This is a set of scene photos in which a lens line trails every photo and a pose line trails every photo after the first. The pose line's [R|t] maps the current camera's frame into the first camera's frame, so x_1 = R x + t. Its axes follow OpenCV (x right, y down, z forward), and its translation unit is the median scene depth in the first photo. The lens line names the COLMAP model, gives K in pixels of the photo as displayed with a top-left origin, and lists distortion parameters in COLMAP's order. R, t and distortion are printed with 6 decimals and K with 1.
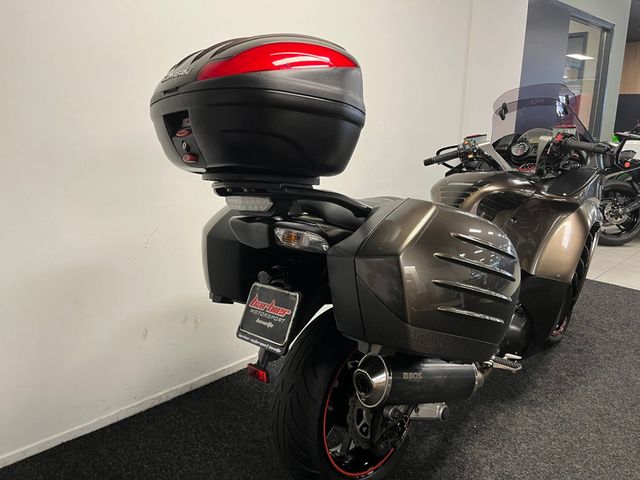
lens RADIAL K [[482.3, 0, 320.0], [0, 482.3, 240.0], [0, 0, 1]] dist [0.073807, -0.107883]
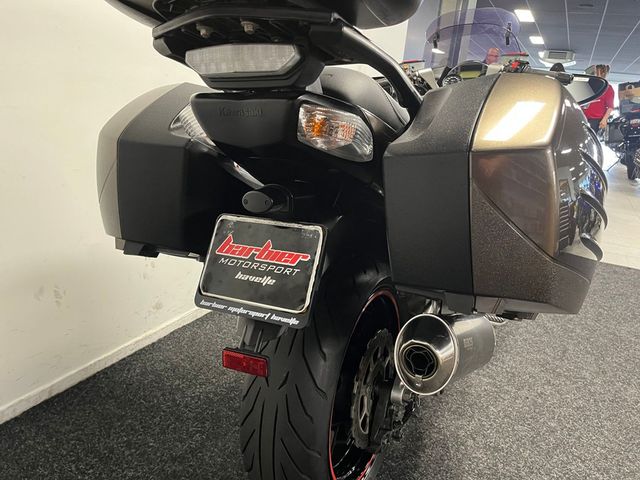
lens RADIAL K [[482.3, 0, 320.0], [0, 482.3, 240.0], [0, 0, 1]] dist [0.073807, -0.107883]
pose [[0.933454, -0.017643, 0.358262, -0.237783], [-0.003471, 0.998299, 0.058206, 0.083697], [-0.358679, -0.055576, 0.931805, 0.392966]]
